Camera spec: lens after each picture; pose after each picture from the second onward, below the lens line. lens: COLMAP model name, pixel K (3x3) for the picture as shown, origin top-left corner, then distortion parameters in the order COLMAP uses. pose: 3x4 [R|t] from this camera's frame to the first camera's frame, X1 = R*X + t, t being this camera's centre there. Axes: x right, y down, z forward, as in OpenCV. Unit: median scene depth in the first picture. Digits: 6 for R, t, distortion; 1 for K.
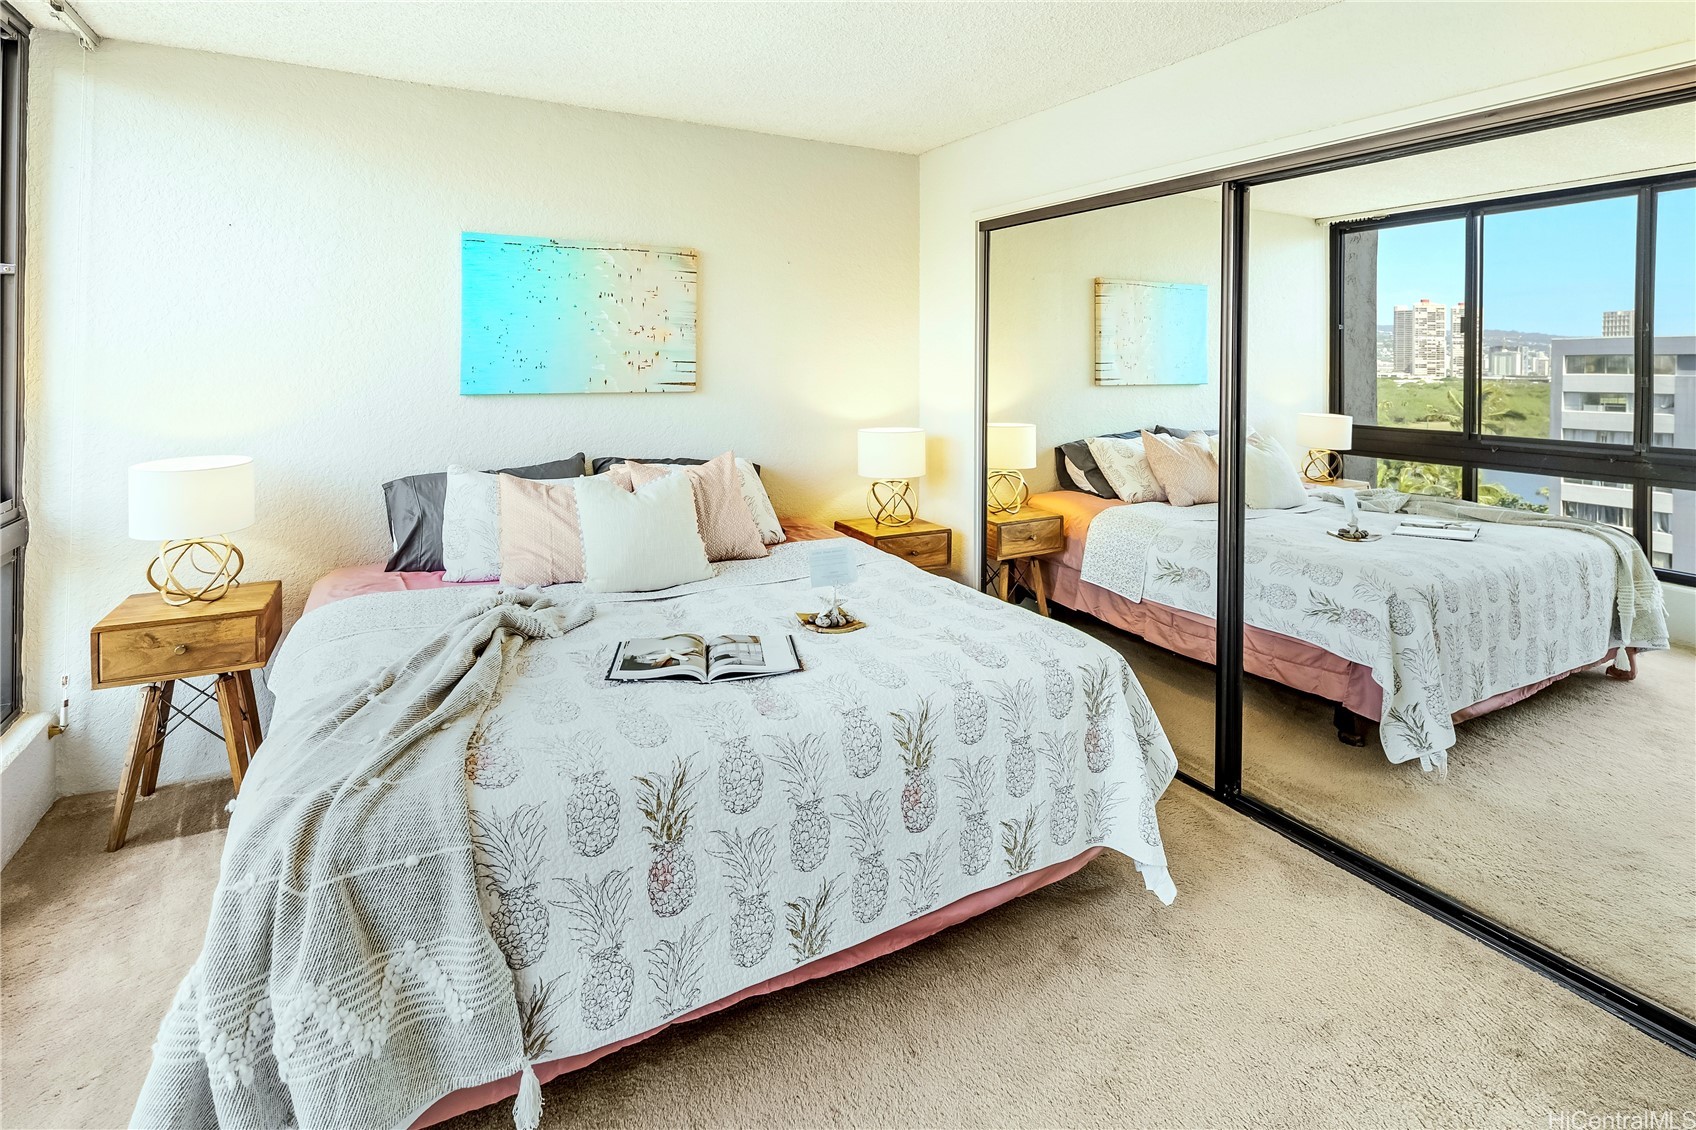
lens RADIAL K [[830.6, 0, 853.6], [0, 830.6, 348.8], [0, 0, 1]] dist [0.004522, -0.004562]
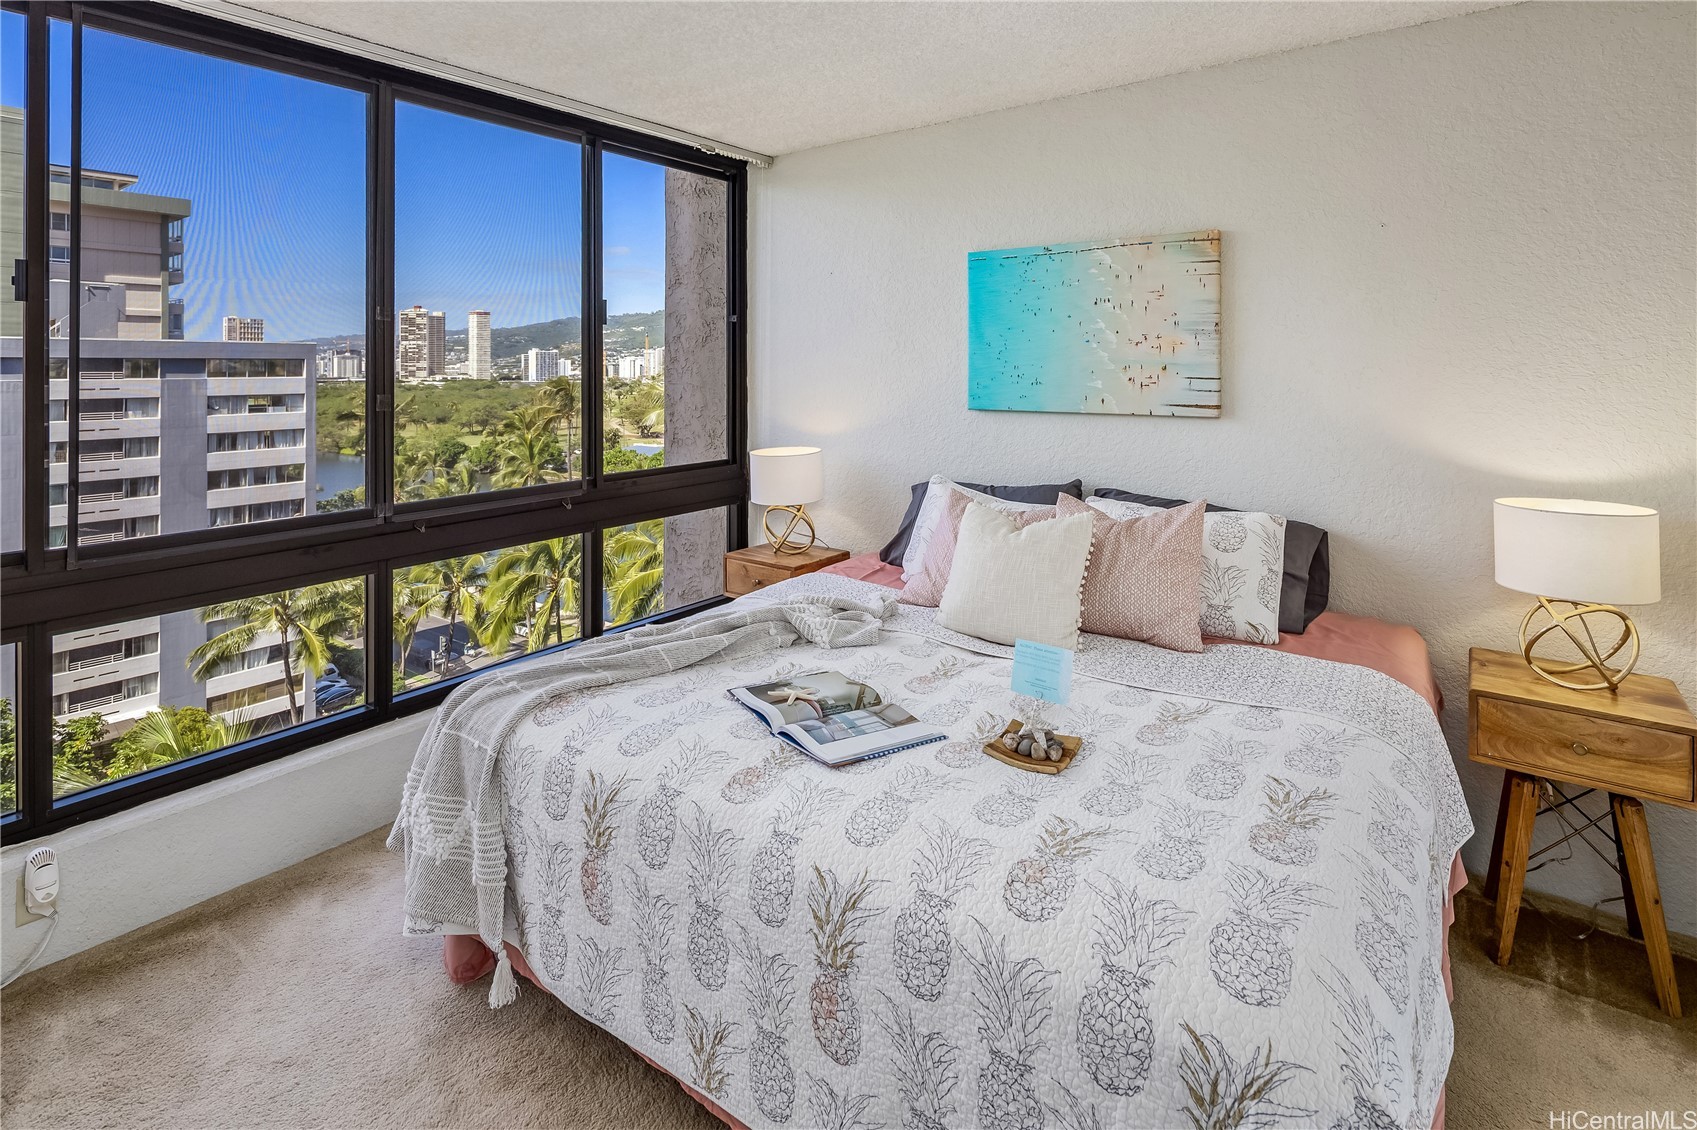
lens RADIAL K [[846.3, 0, 849.8], [0, 846.3, 360.5], [0, 0, 1]] dist [0.000780, -0.001053]
pose [[0.413973, -0.014994, -0.910166, 0.430370], [0.014598, 0.999845, -0.009831, 0.002651], [0.910172, -0.009217, 0.414127, 0.424292]]
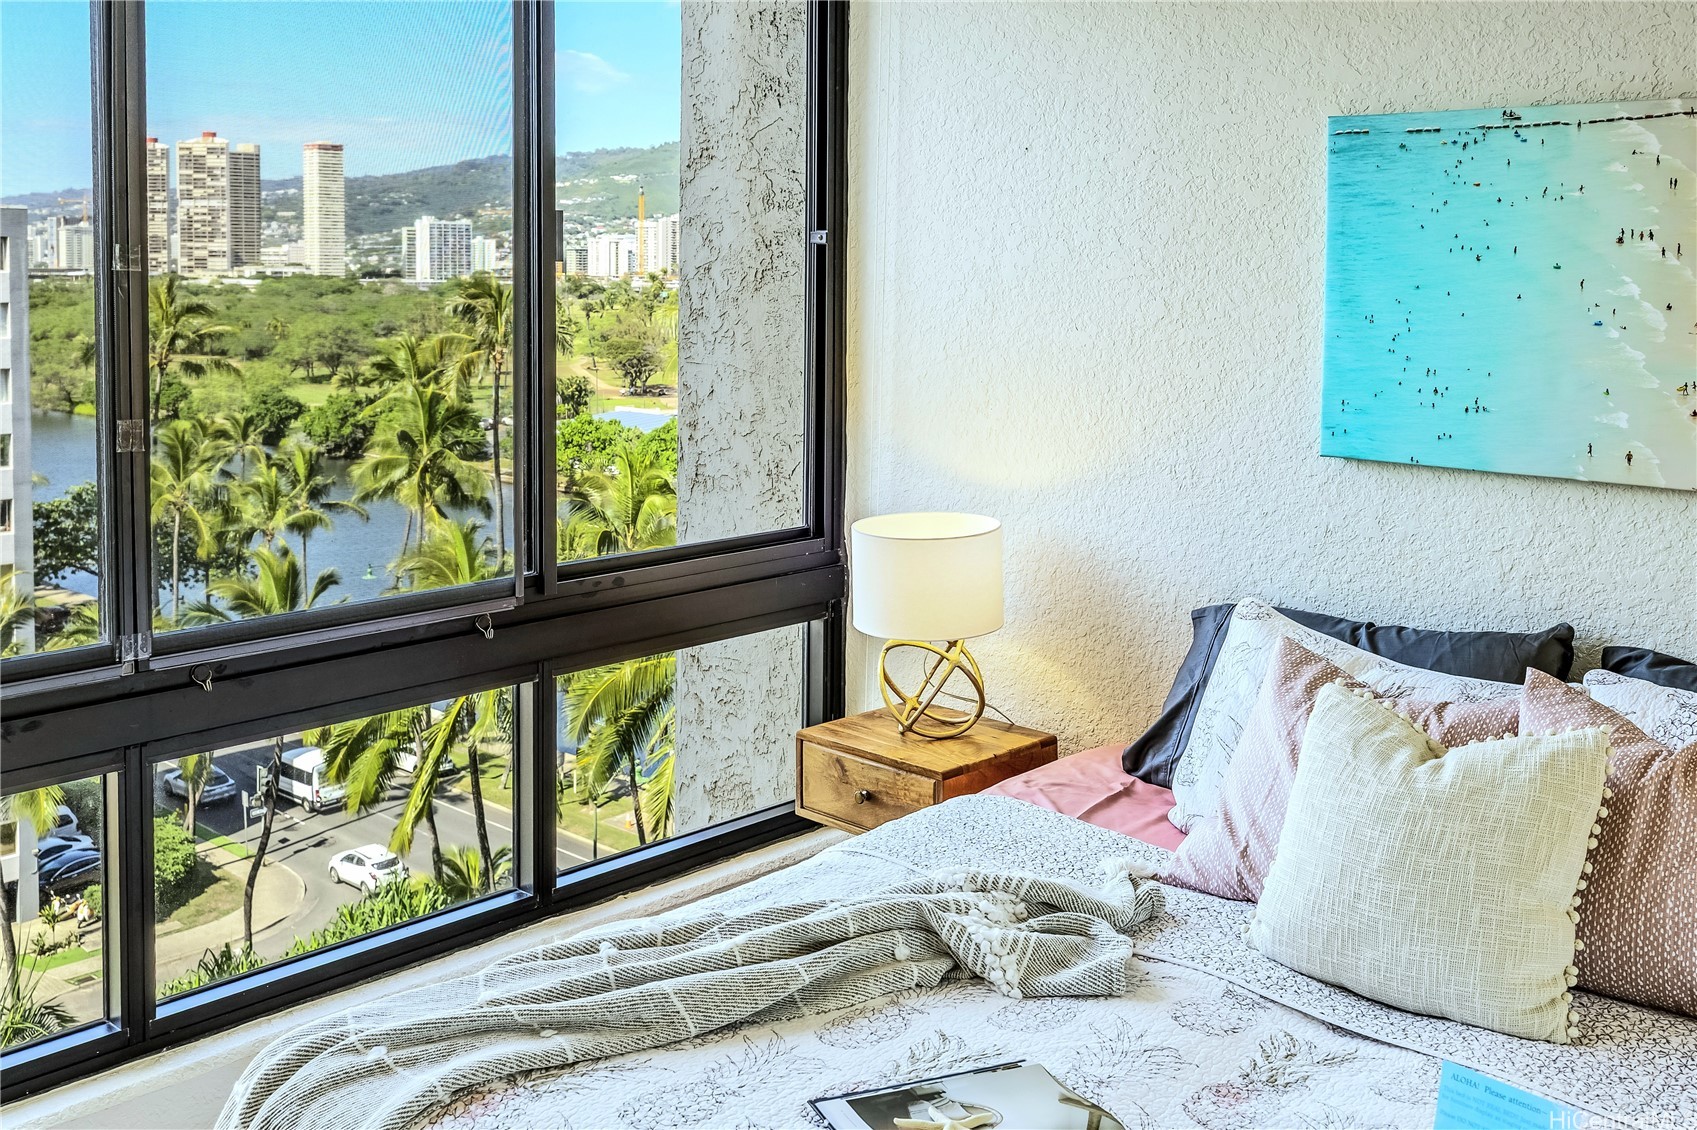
lens RADIAL K [[1707.3, 0, 841.3], [0, 1707.3, 347.8], [0, 0, 1]] dist [-0.000418, 0.002816]
pose [[0.303204, 0.045810, -0.951824, 0.385173], [0.003943, 0.998775, 0.049326, -0.057717], [0.952917, -0.018708, 0.302652, 0.431976]]
